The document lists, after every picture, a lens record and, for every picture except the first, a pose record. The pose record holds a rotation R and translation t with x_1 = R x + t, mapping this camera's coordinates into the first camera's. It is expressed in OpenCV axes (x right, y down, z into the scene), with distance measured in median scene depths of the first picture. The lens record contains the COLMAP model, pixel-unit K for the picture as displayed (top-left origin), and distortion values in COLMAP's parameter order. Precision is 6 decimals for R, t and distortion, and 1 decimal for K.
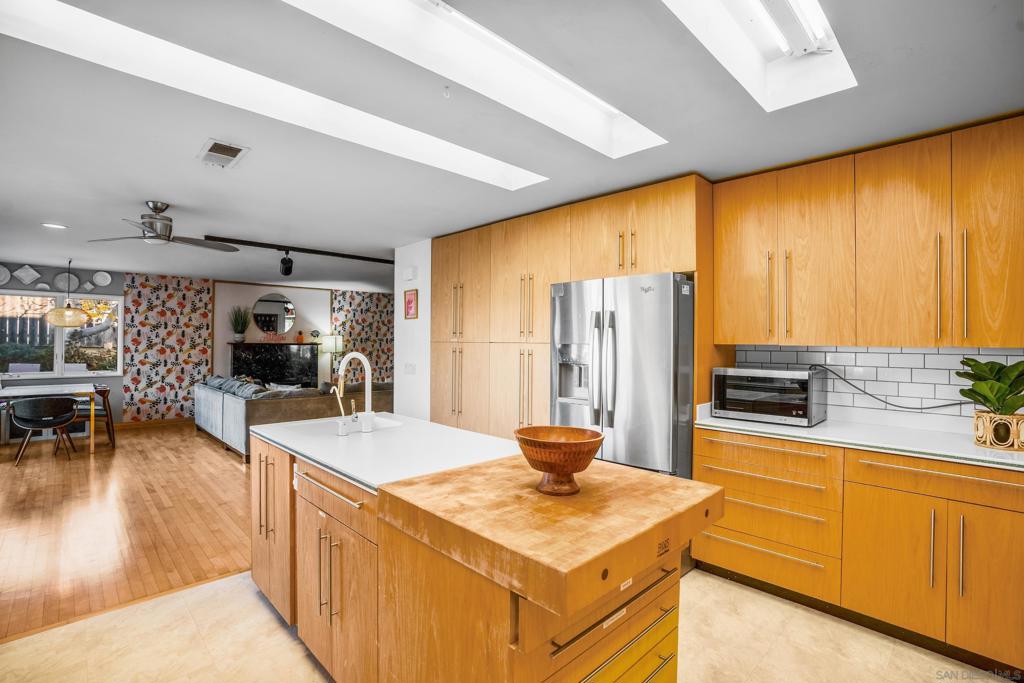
lens RADIAL K [[467.2, 0, 511.5], [0, 467.2, 341.5], [0, 0, 1]] dist [-0.005434, -0.000315]
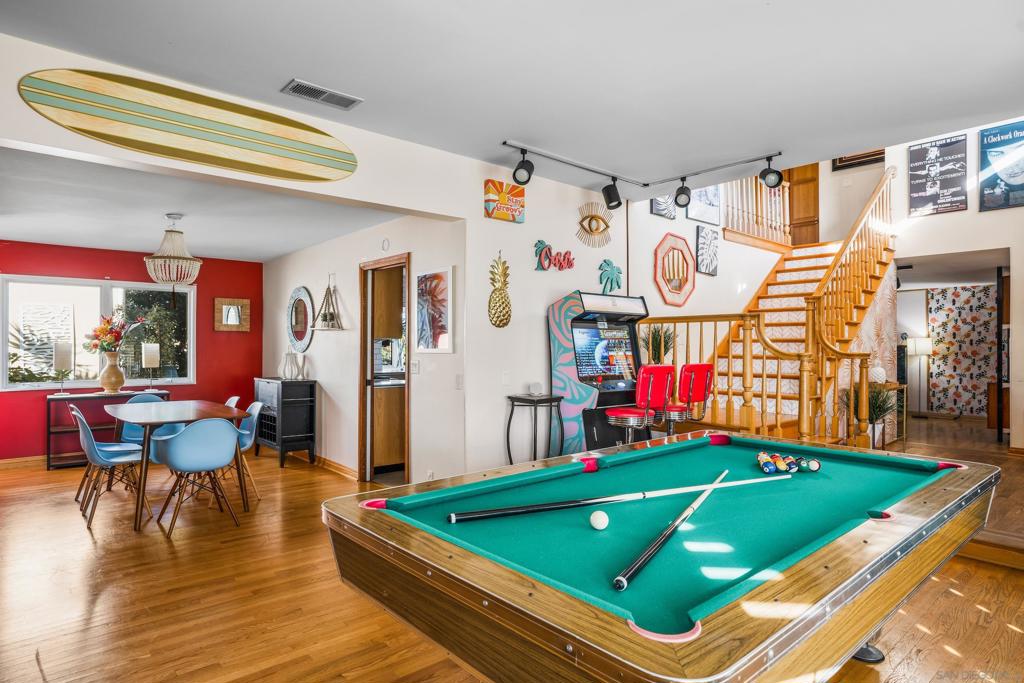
lens RADIAL K [[592.0, 0, 502.0], [0, 592.0, 339.2], [0, 0, 1]] dist [-0.001006, 0.008975]
pose [[-0.041416, -0.013700, -0.999048, 0.843092], [-0.003616, 0.999901, -0.013562, 0.010090], [0.999135, 0.003050, -0.041461, 0.185359]]
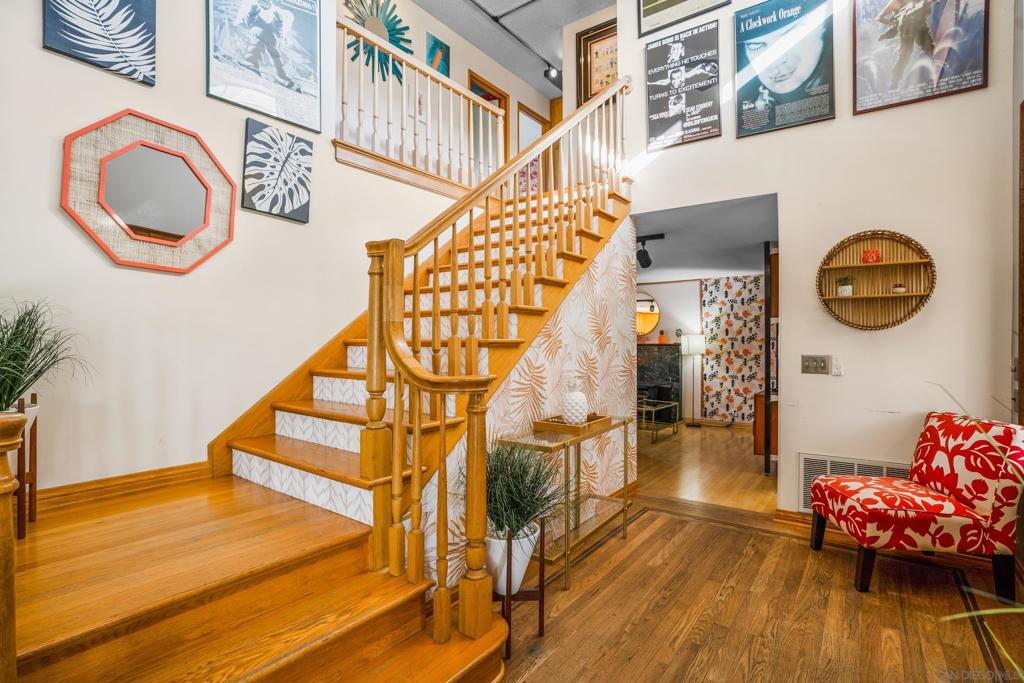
lens RADIAL K [[507.1, 0, 517.5], [0, 507.1, 346.6], [0, 0, 1]] dist [-0.036631, 0.001212]
pose [[0.183175, 0.003620, -0.983074, 0.436936], [0.009193, 0.999943, 0.005395, 0.000962], [0.983037, -0.010026, 0.183131, 0.505516]]
